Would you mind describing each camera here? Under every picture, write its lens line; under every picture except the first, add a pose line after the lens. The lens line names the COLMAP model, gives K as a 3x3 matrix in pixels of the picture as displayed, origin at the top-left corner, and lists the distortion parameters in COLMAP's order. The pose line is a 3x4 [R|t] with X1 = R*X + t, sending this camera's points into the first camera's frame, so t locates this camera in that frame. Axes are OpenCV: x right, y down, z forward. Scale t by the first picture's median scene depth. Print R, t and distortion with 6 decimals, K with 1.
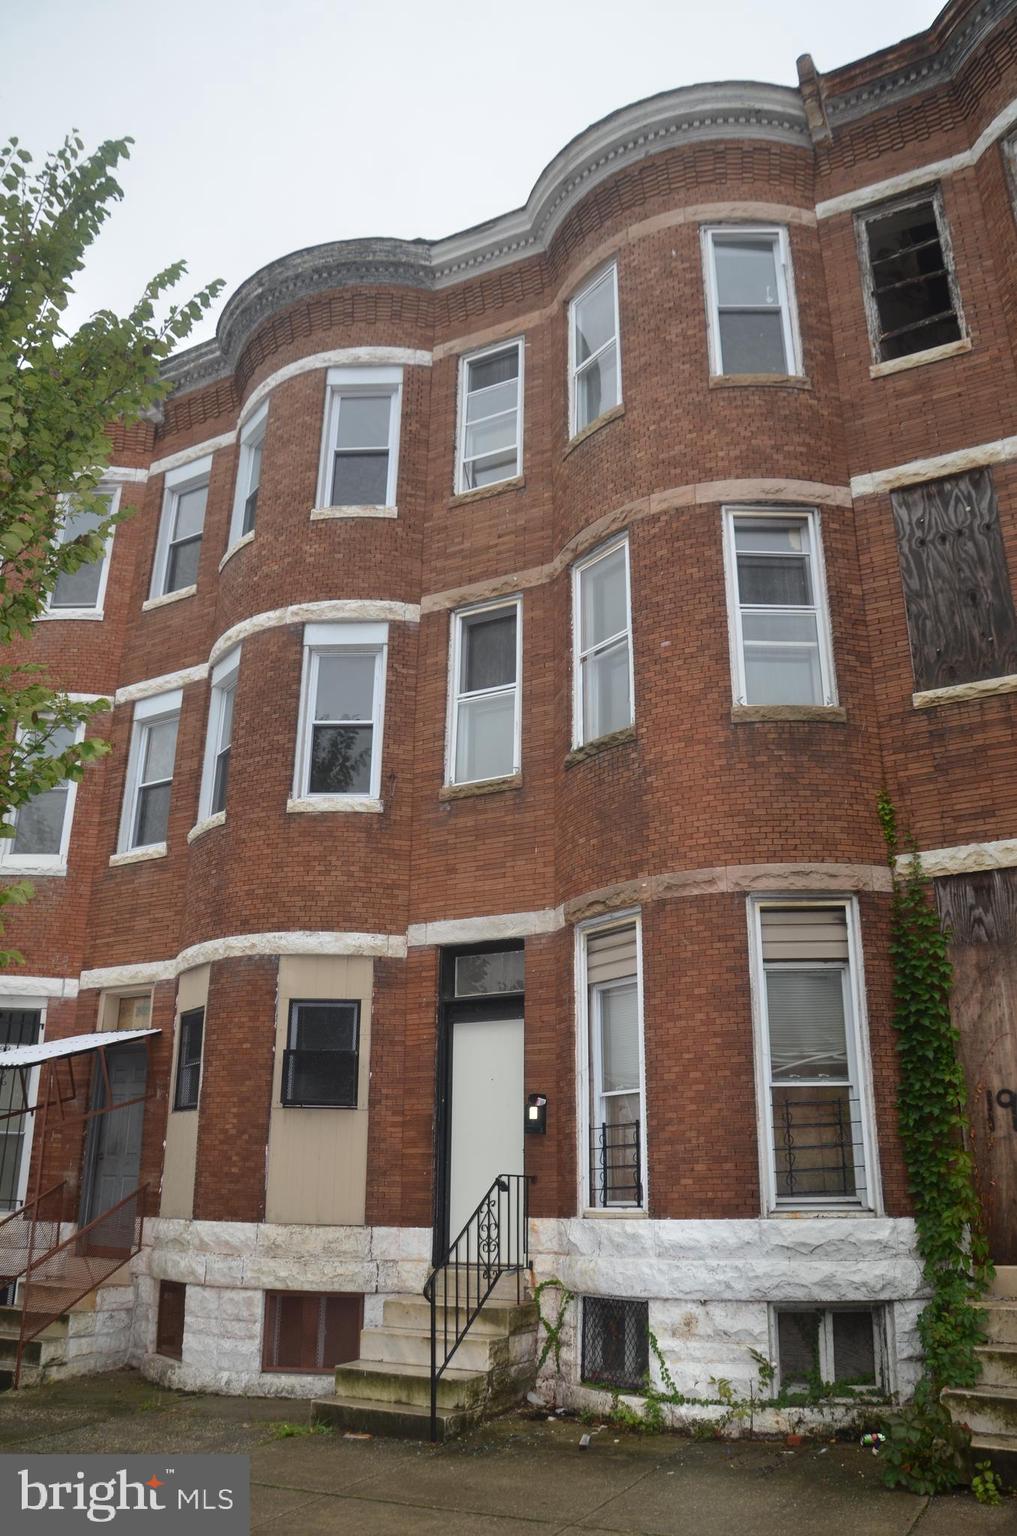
lens RADIAL K [[1210.0, 0, 504.0], [0, 1210.0, 769.0], [0, 0, 1]] dist [-0.145437, 0.103980]
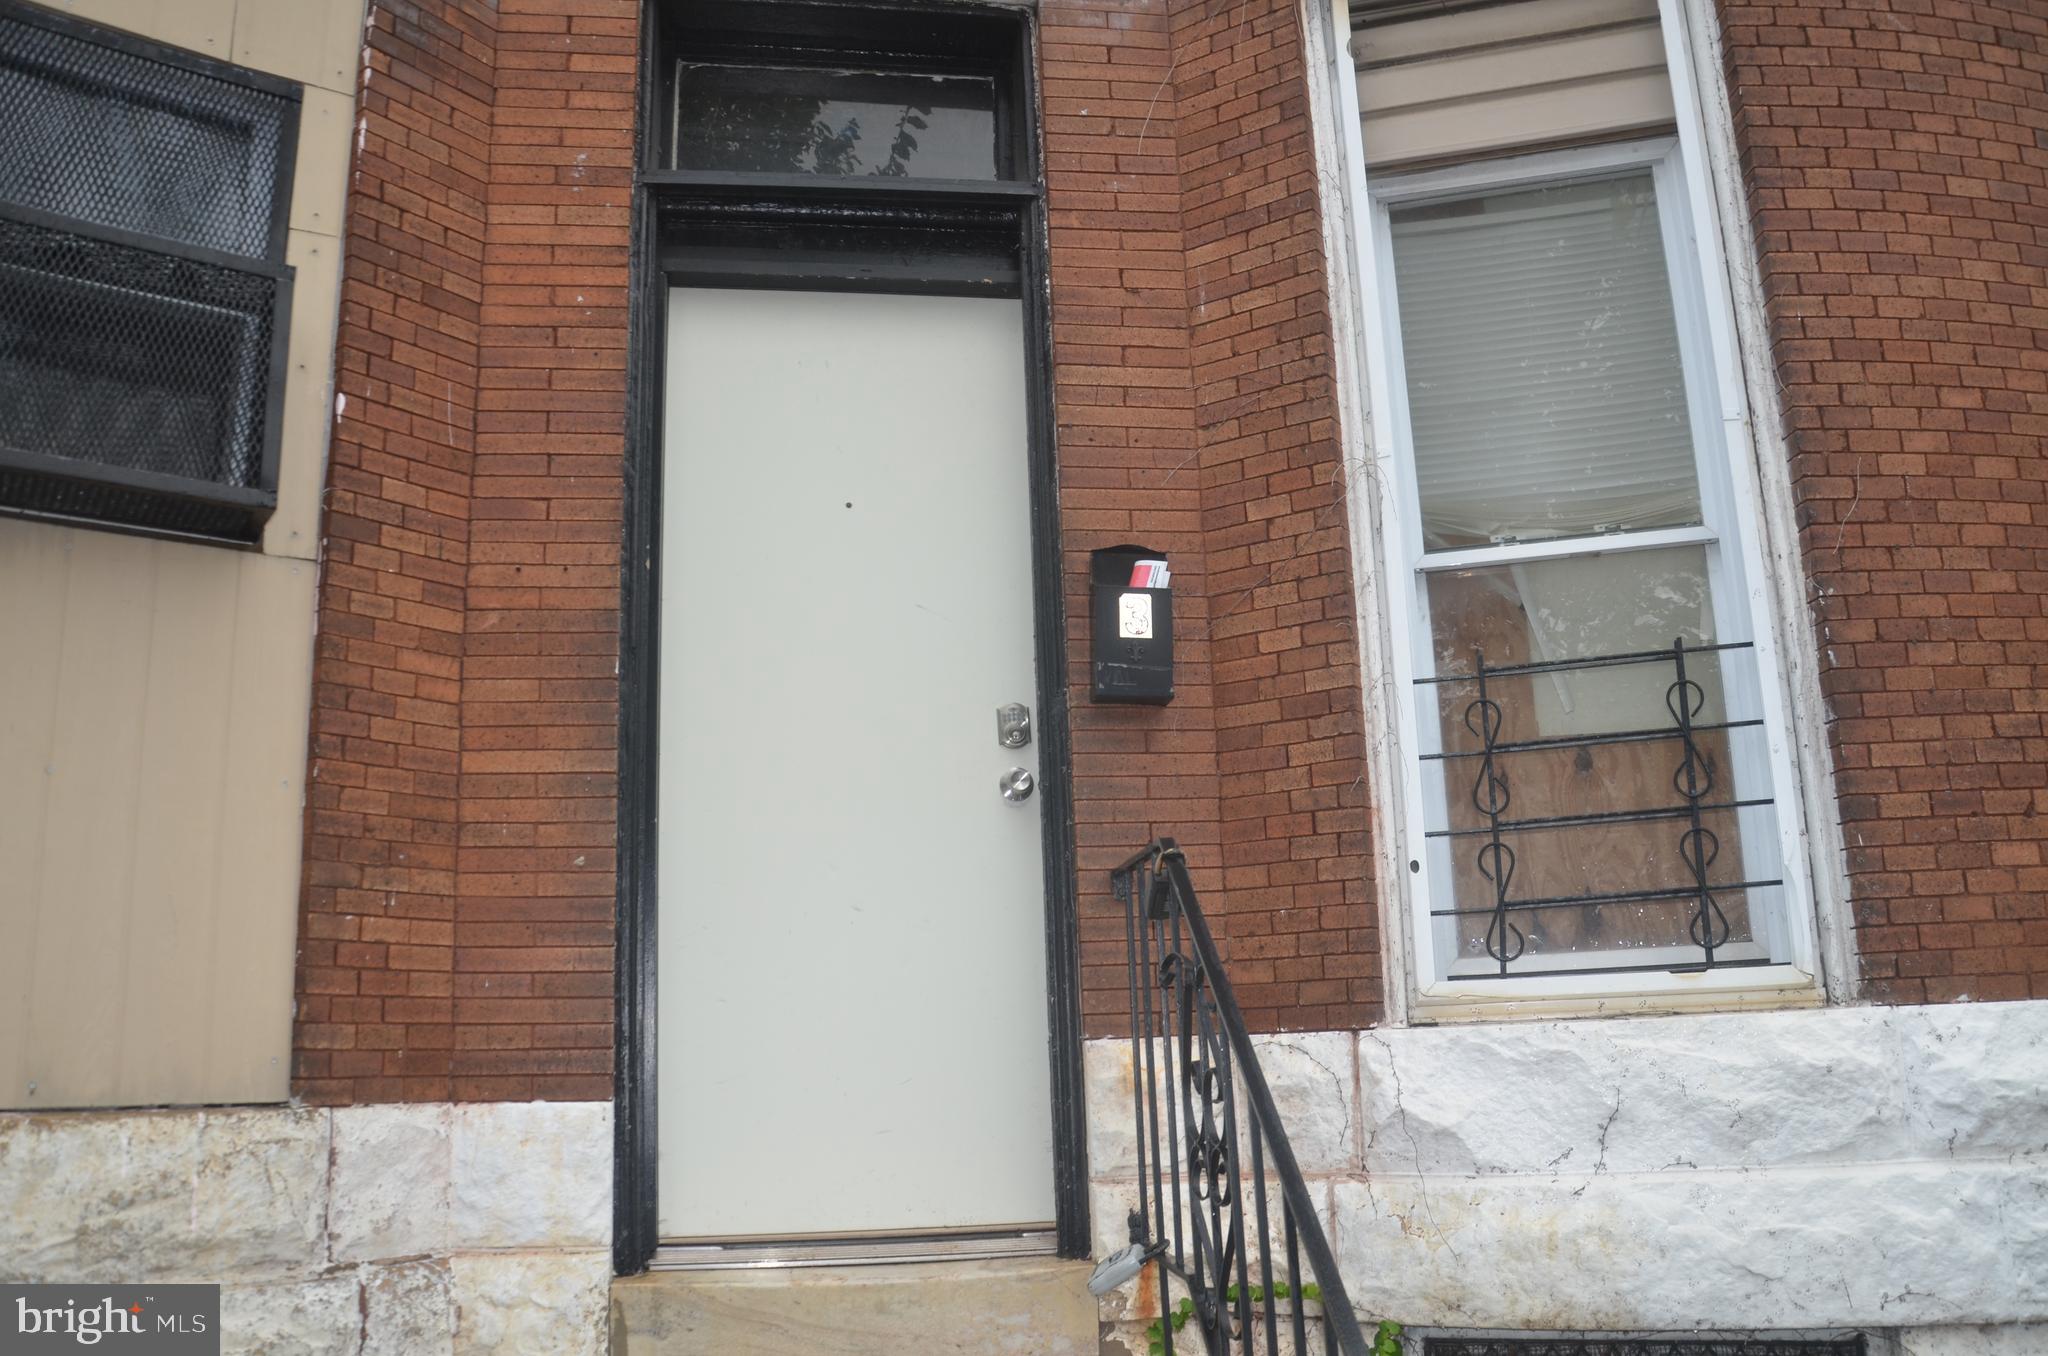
lens RADIAL K [[1613.3, 0, 1034.7], [0, 1613.3, 675.5], [0, 0, 1]] dist [-0.145437, 0.103980]
pose [[0.791534, 0.102138, 0.602530, -0.187214], [-0.179500, 0.981303, 0.069461, 0.275970], [-0.584169, -0.163135, 0.795068, 0.735363]]
